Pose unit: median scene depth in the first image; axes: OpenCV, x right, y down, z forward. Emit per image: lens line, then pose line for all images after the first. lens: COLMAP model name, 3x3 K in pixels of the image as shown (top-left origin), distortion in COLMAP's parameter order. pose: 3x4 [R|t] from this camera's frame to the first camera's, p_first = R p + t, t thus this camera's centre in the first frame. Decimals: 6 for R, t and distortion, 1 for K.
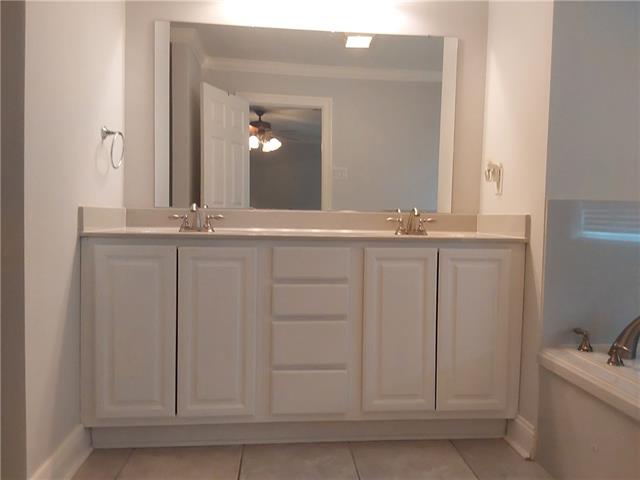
lens RADIAL K [[516.0, 0, 331.0], [0, 516.0, 240.5], [0, 0, 1]] dist [-0.004472, -0.005808]
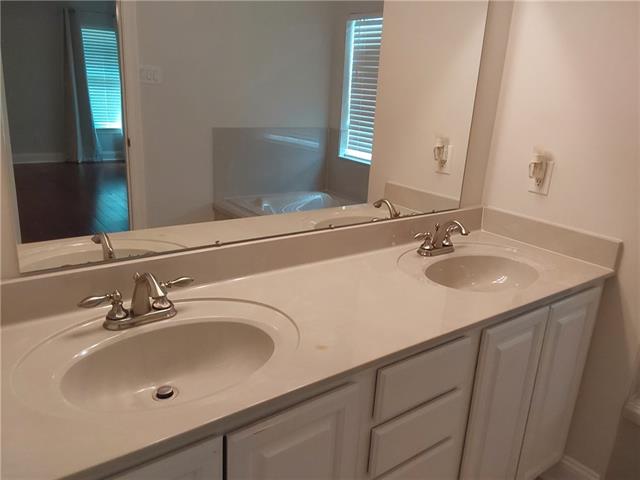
lens RADIAL K [[516.0, 0, 331.0], [0, 516.0, 240.5], [0, 0, 1]] dist [-0.004472, -0.005808]
pose [[0.856551, -0.123304, 0.501116, -0.389579], [-0.014733, 0.964798, 0.262581, -0.251058], [-0.515853, -0.232296, 0.824581, 0.577132]]
